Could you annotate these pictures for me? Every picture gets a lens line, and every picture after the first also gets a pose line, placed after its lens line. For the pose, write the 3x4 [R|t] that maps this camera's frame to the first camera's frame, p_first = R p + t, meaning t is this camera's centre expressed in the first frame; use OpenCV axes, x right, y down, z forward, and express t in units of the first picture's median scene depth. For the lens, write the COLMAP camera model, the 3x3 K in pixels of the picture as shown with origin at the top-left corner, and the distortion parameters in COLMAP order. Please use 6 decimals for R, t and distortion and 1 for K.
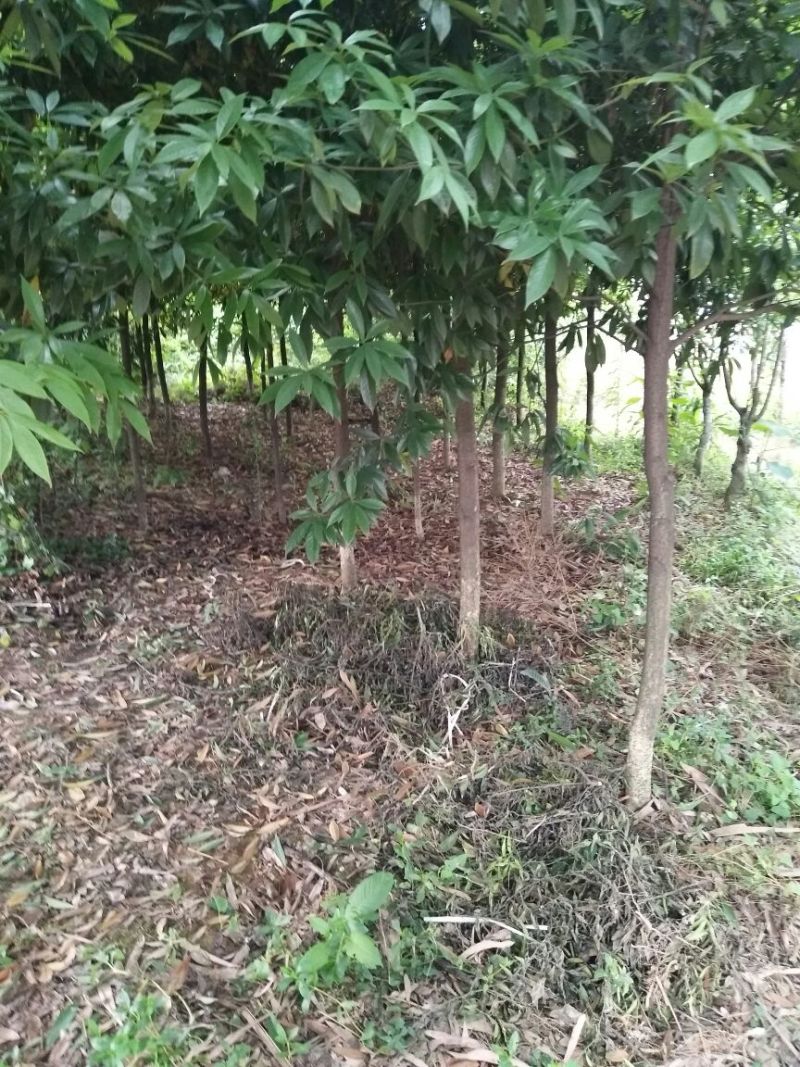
lens RADIAL K [[799.1, 0, 409.9], [0, 799.1, 531.1], [0, 0, 1]] dist [0.045091, -0.086655]
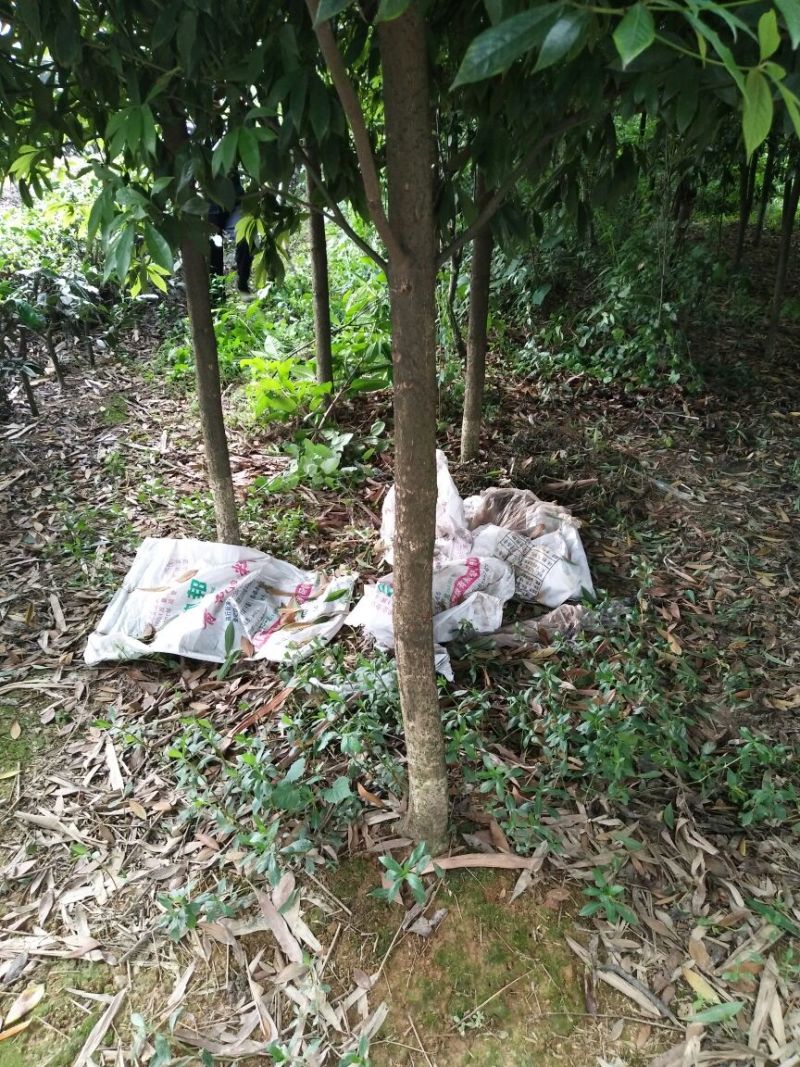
lens RADIAL K [[799.1, 0, 397.2], [0, 799.1, 534.4], [0, 0, 1]] dist [0.045091, -0.086655]
pose [[0.804743, 0.250248, -0.538299, -0.159436], [-0.137318, 0.960681, 0.241321, 0.038755], [0.577523, -0.120283, 0.807465, -0.152647]]
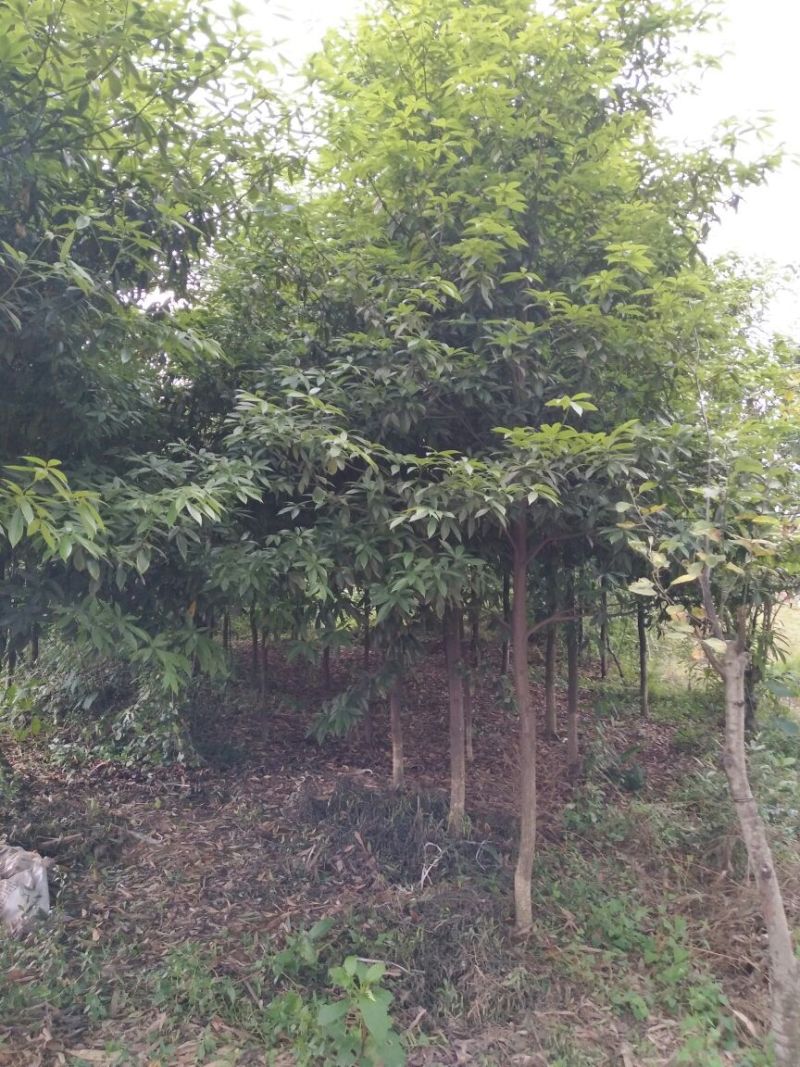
lens RADIAL K [[799.1, 0, 407.6], [0, 799.1, 535.2], [0, 0, 1]] dist [0.045091, -0.086655]
pose [[0.979728, 0.004628, -0.200278, 0.248257], [-0.062562, 0.956801, -0.283933, 0.049302], [0.190312, 0.290707, 0.937694, -0.457854]]
